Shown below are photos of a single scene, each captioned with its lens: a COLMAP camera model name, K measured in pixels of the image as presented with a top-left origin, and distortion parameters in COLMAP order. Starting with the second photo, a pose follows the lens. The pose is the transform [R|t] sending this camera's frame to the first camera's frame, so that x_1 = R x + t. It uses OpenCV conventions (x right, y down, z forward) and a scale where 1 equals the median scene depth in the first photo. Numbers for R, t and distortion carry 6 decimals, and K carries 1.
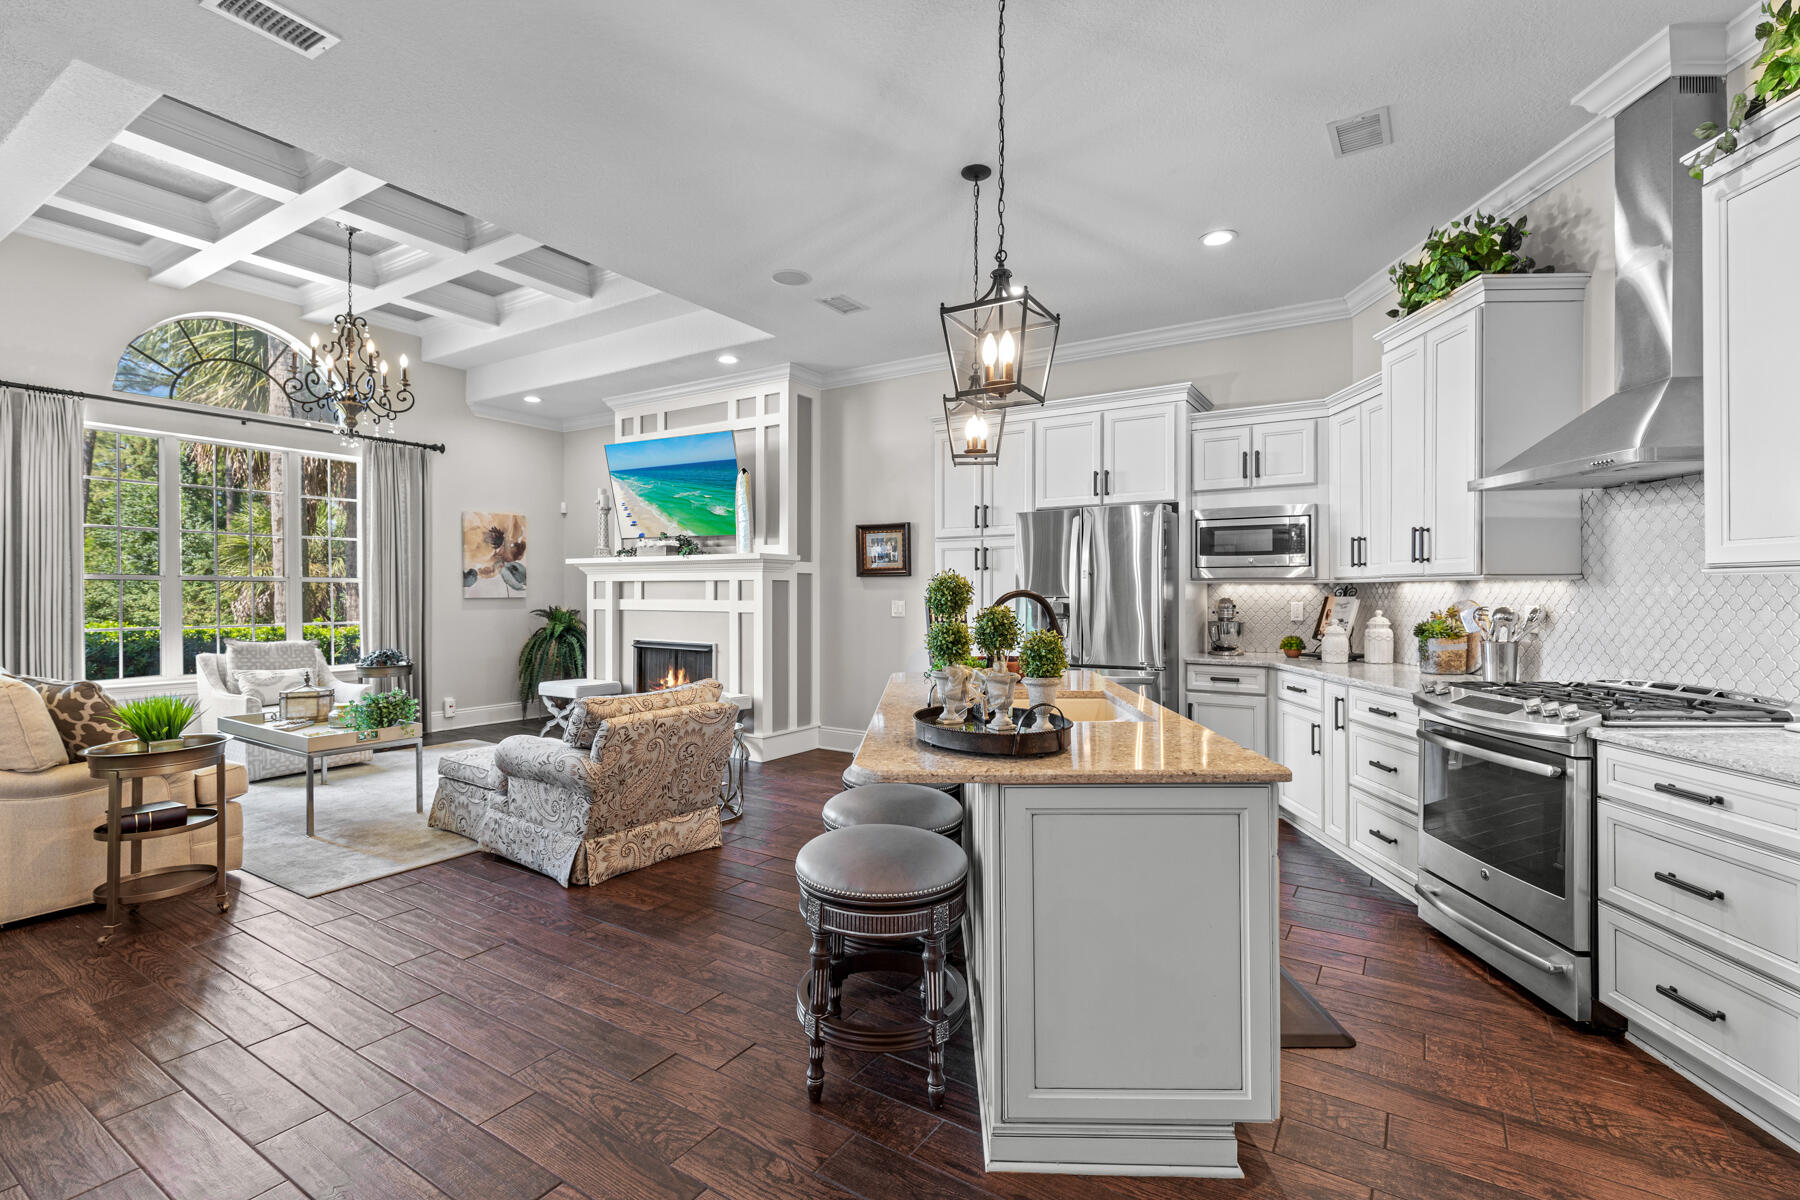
lens RADIAL K [[811.4, 0, 902.4], [0, 811.4, 592.2], [0, 0, 1]] dist [0.009190, -0.001787]
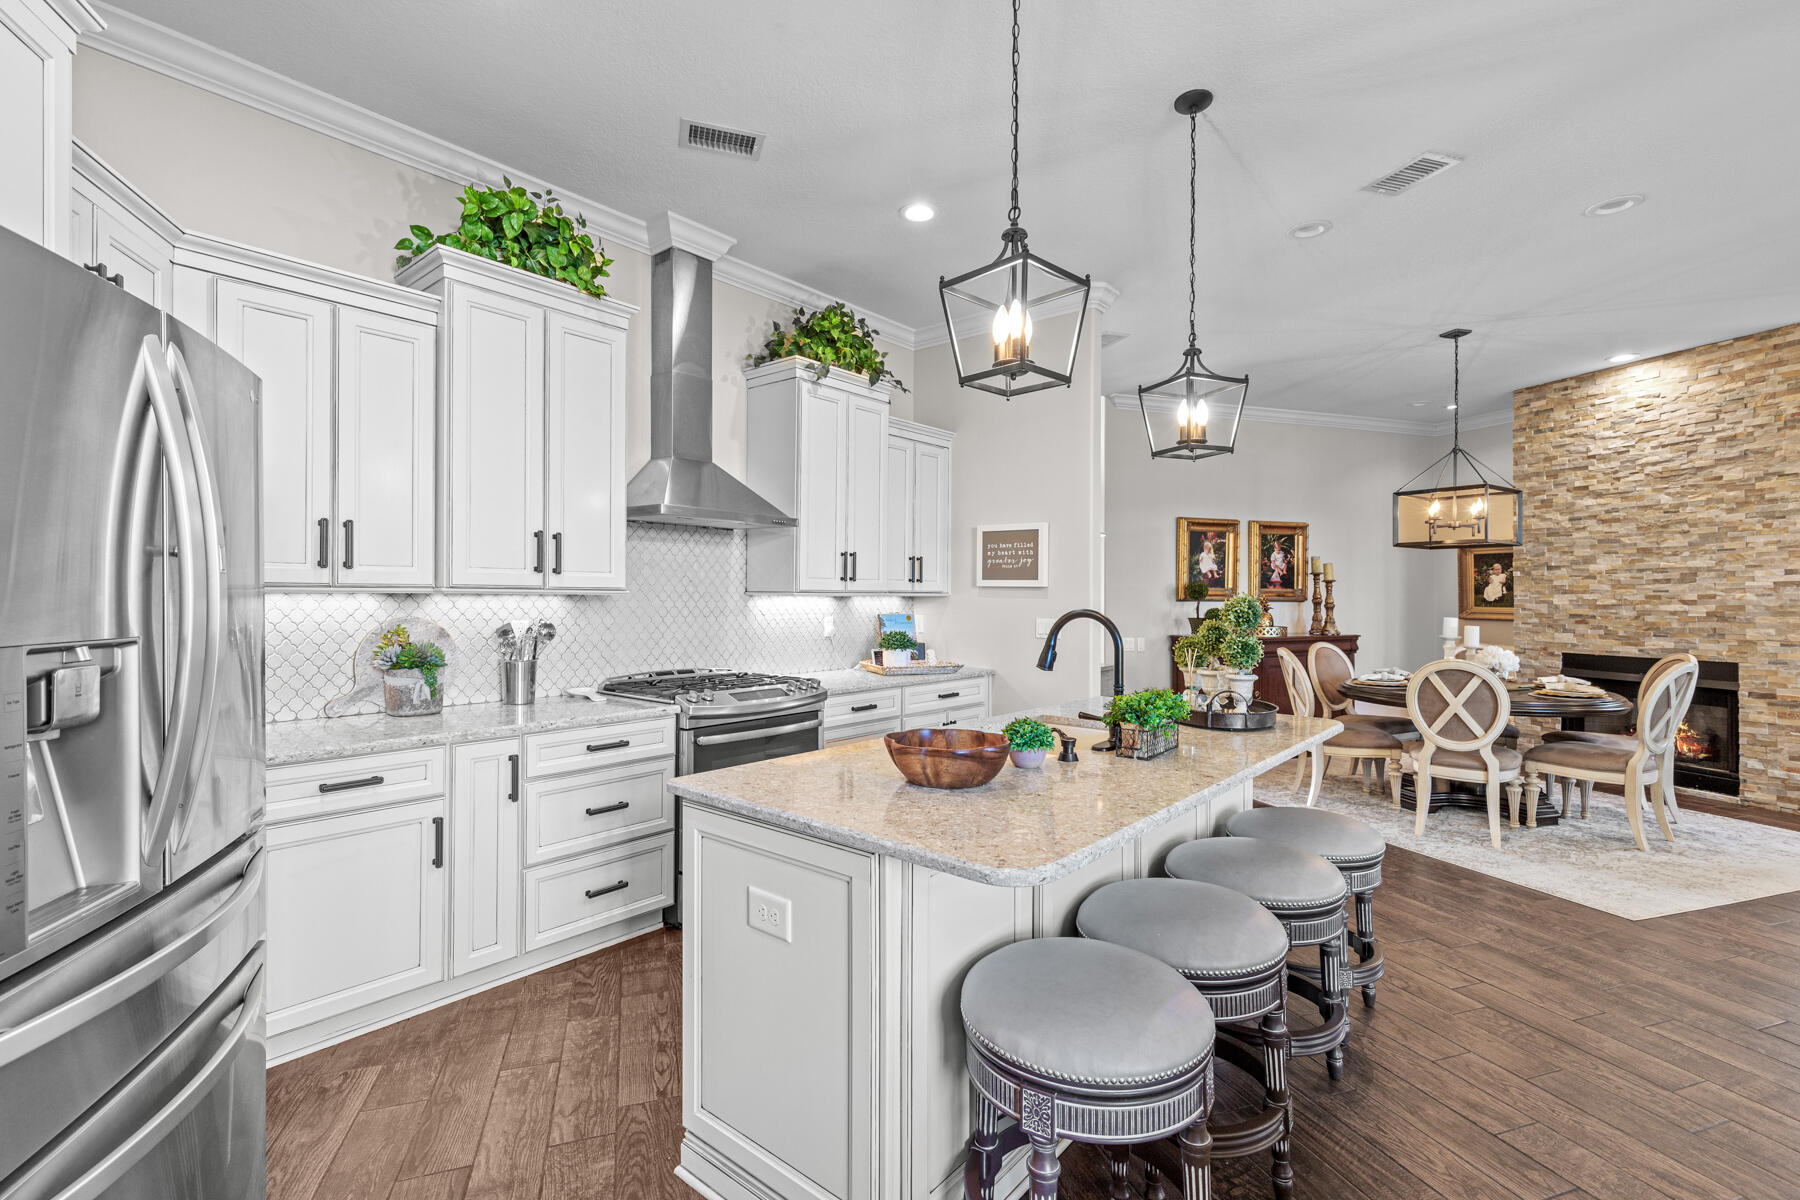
lens RADIAL K [[811.4, 0, 899.5], [0, 811.4, 591.4], [0, 0, 1]] dist [0.009190, -0.001787]
pose [[-0.785186, 0.001264, 0.619259, -0.108080], [-0.002566, 0.999983, -0.005296, -0.008110], [-0.619255, -0.005747, -0.785169, 0.825076]]
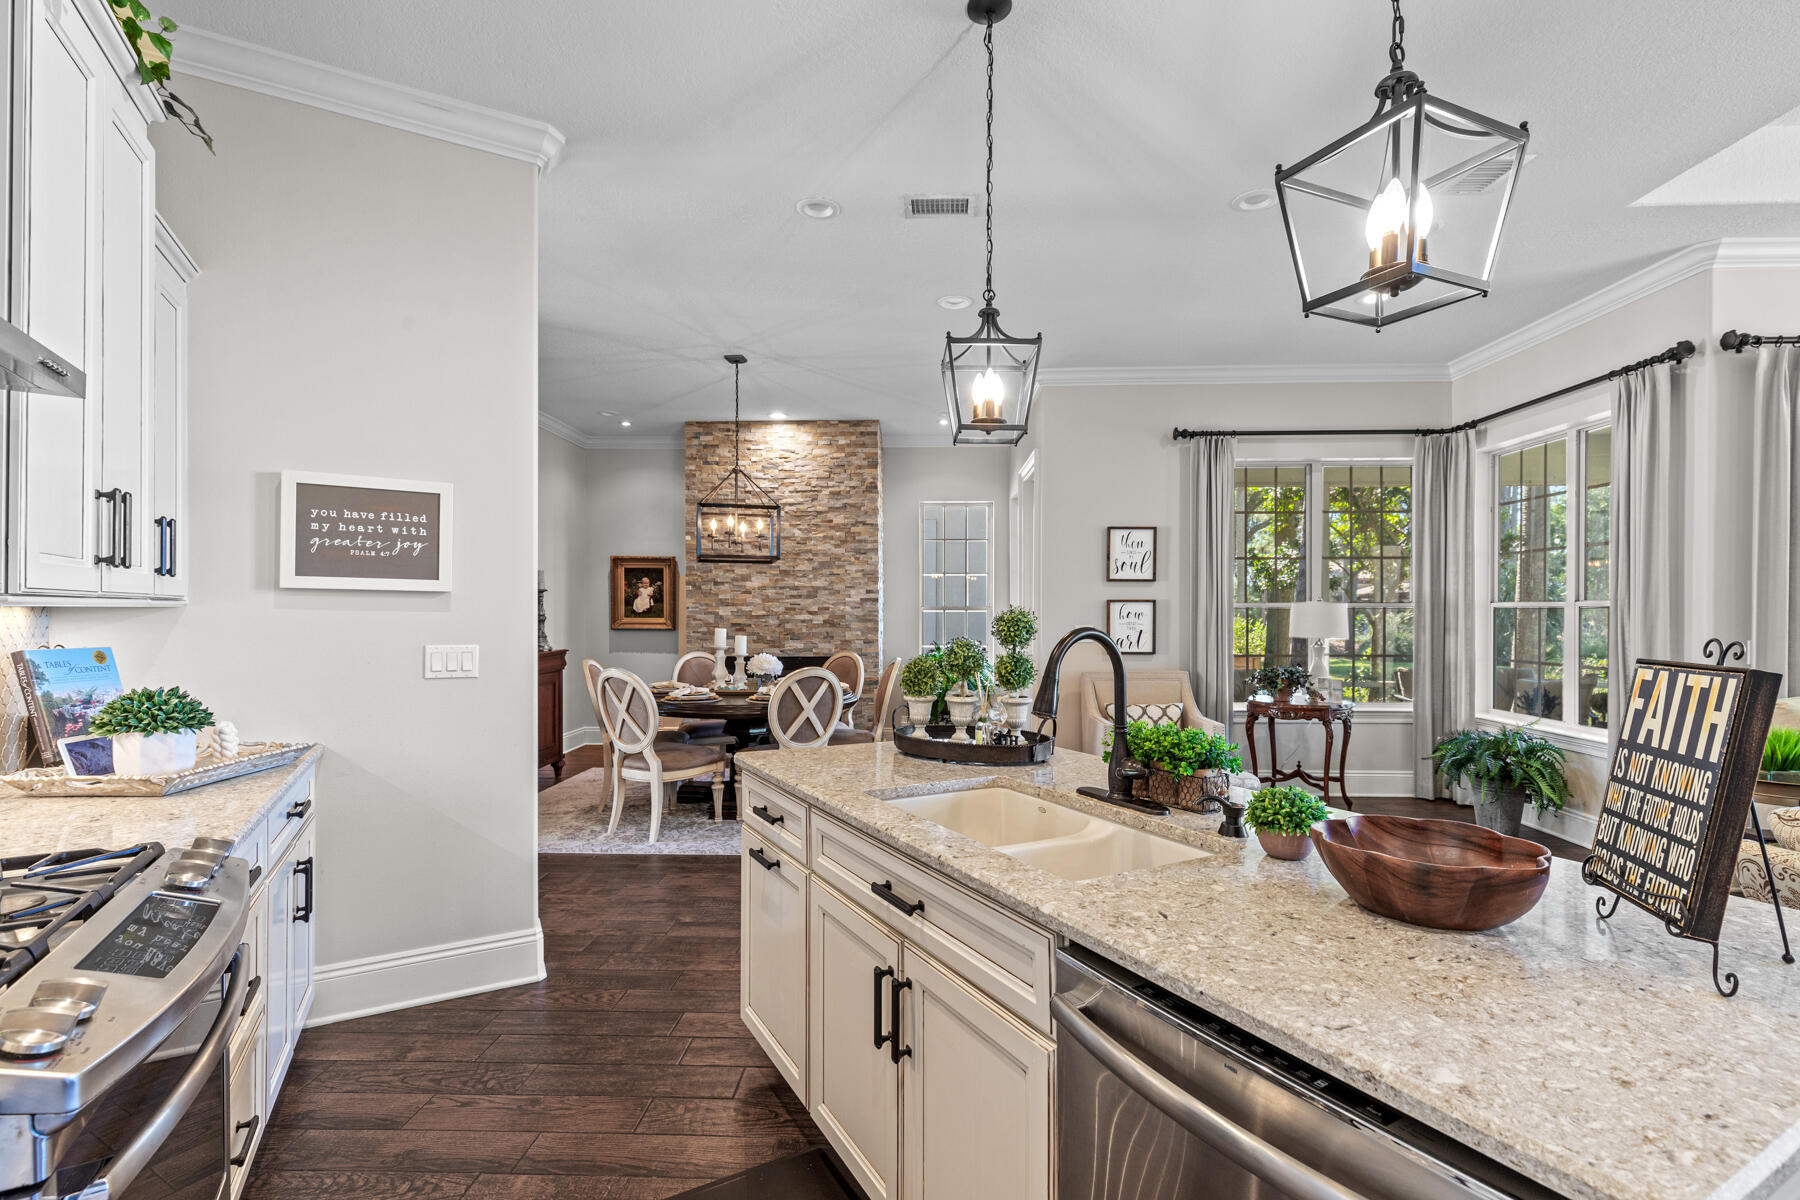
lens RADIAL K [[811.4, 0, 919.5], [0, 811.4, 617.3], [0, 0, 1]] dist [0.009190, -0.001787]
pose [[-0.848952, 0.001854, -0.528467, 0.268022], [-0.003772, 0.999947, 0.009569, -0.008397], [0.528457, 0.010117, -0.848900, 0.664216]]
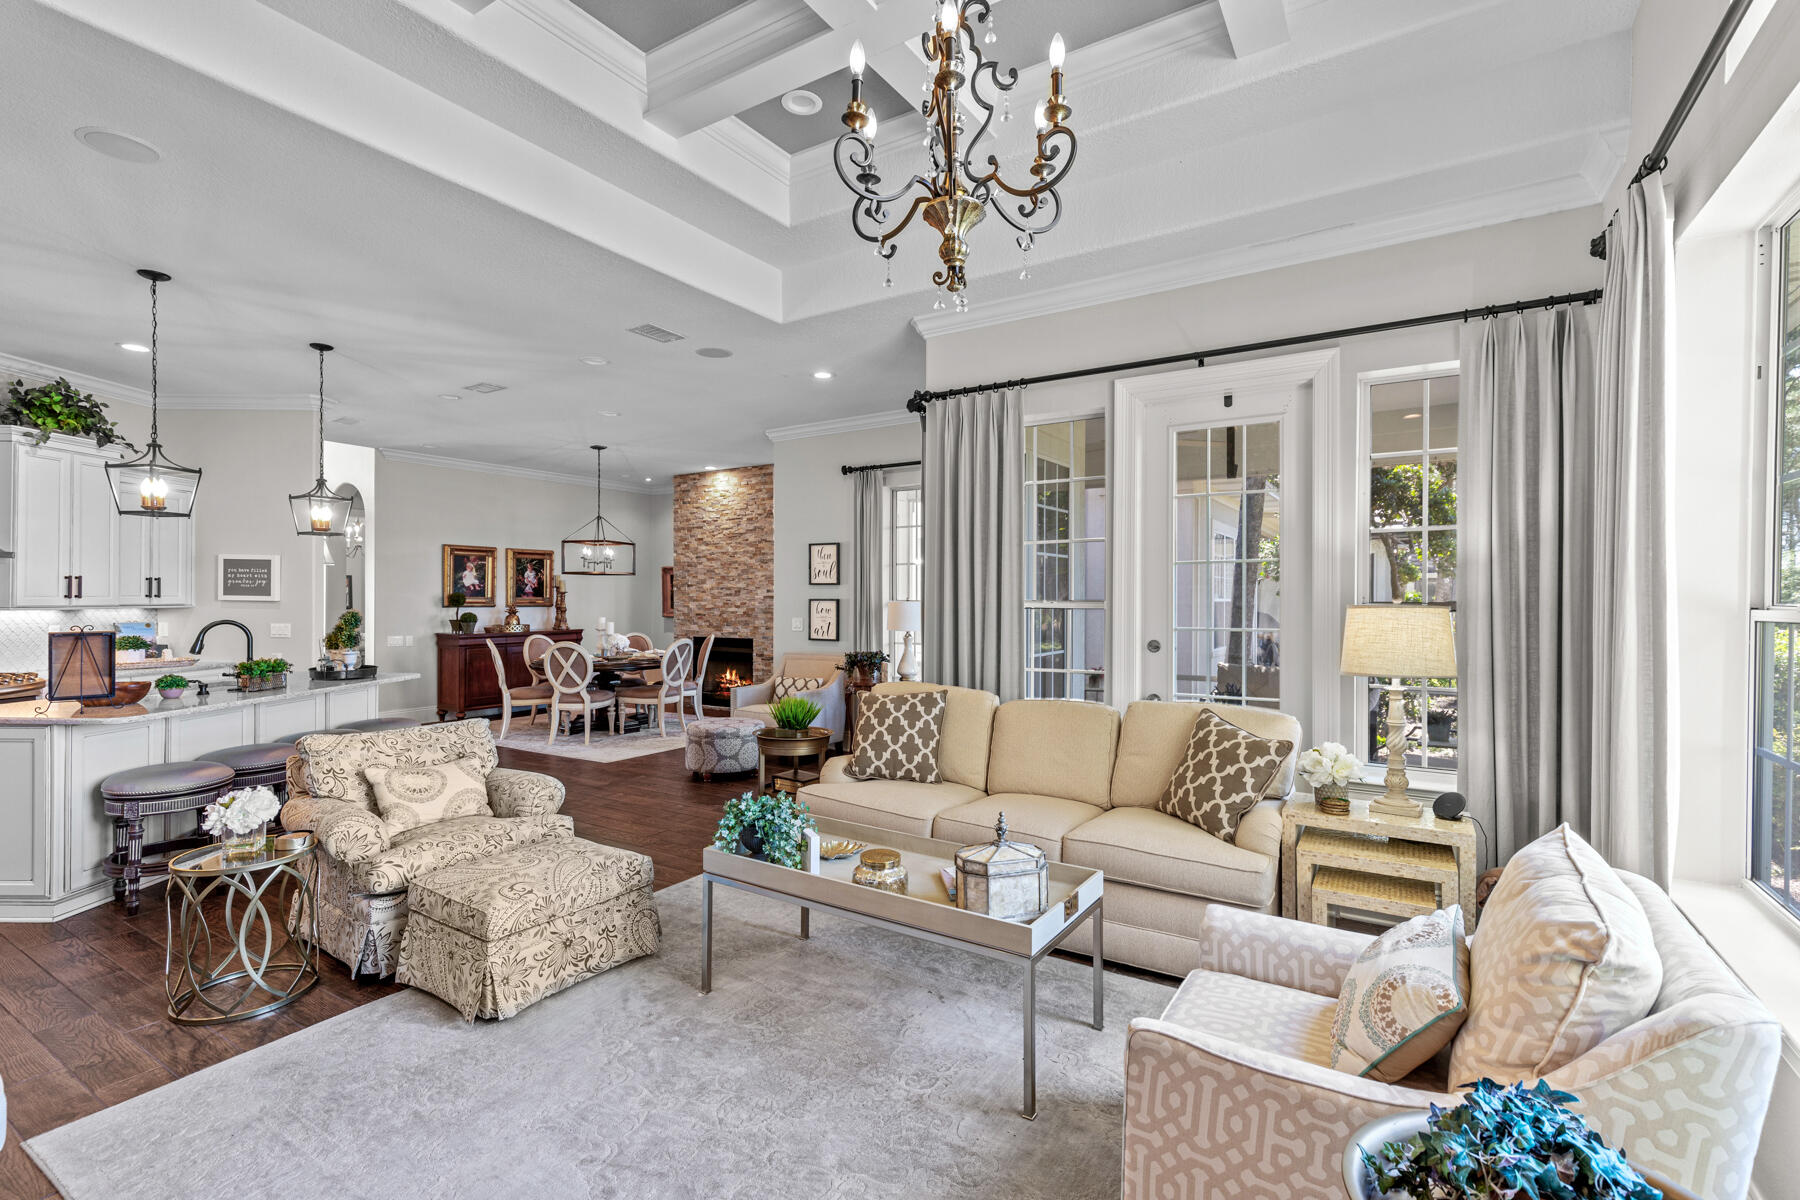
lens RADIAL K [[811.4, 0, 902.2], [0, 811.4, 598.2], [0, 0, 1]] dist [0.009190, -0.001787]
pose [[-0.999870, -0.003592, -0.015746, -0.548862], [-0.003640, 0.999989, 0.003068, -0.026615], [0.015735, 0.003125, -0.999871, 1.228639]]
